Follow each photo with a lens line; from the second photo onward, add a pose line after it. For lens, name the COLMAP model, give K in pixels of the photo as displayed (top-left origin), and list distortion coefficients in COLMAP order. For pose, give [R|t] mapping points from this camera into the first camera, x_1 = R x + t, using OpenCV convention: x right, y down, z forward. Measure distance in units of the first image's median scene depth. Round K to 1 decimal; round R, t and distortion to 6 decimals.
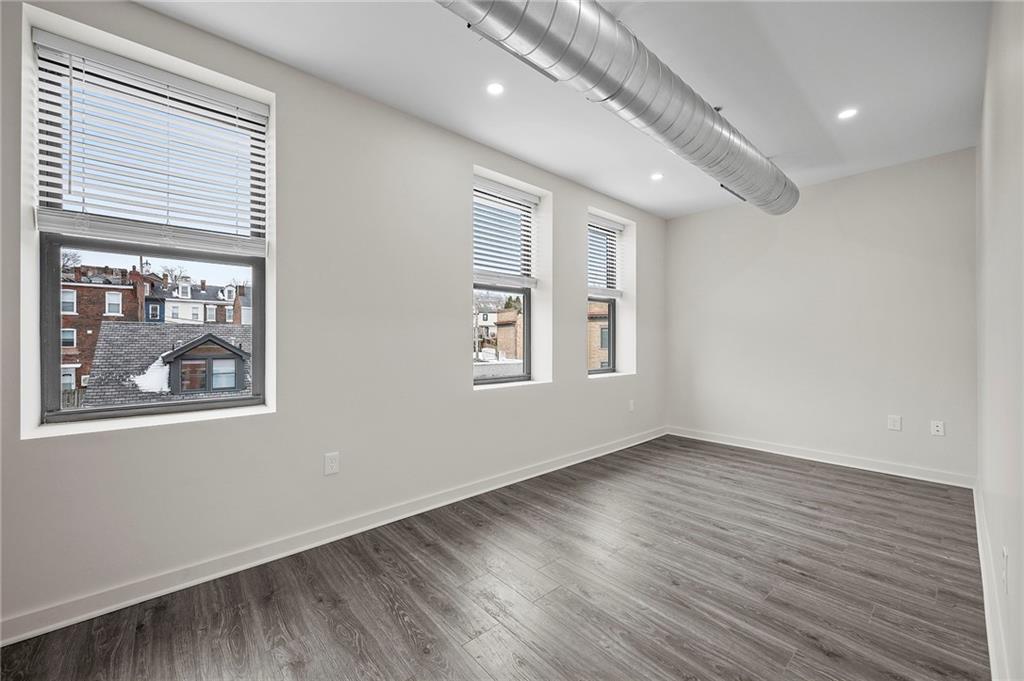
lens RADIAL K [[404.6, 0, 512.0], [0, 404.6, 340.5], [0, 0, 1]] dist [0.000660, 0.000077]
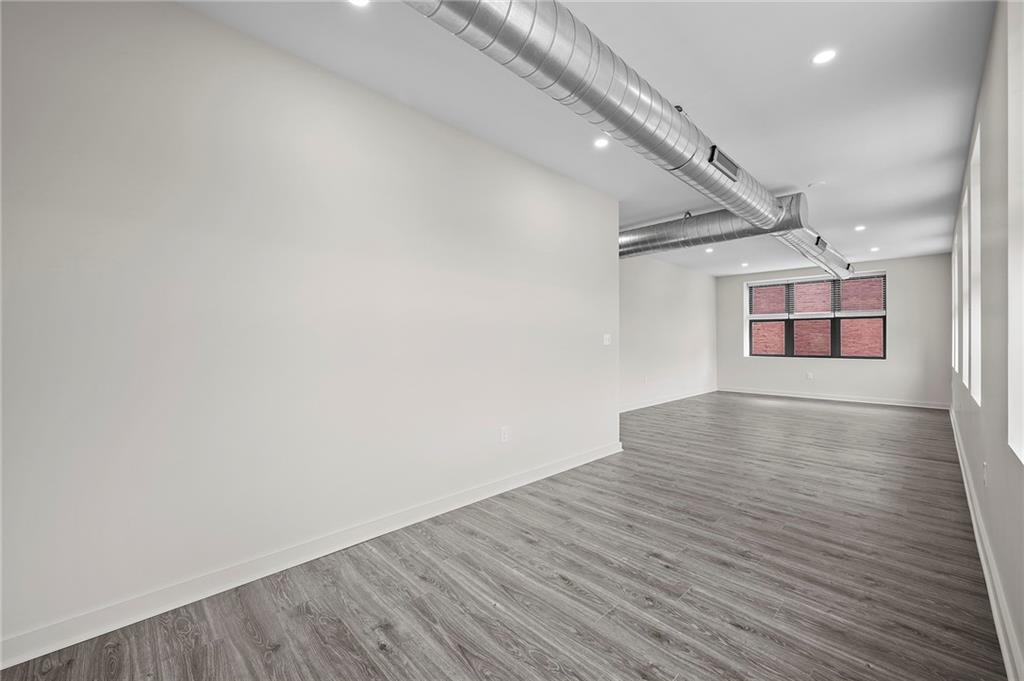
lens RADIAL K [[403.3, 0, 512.0], [0, 403.3, 340.5], [0, 0, 1]] dist [-0.000040, -0.000166]
pose [[-0.999215, 0.000635, -0.039611, 0.698136], [0.000781, 0.999993, -0.003668, -0.004459], [0.039608, -0.003696, -0.999208, 1.914073]]
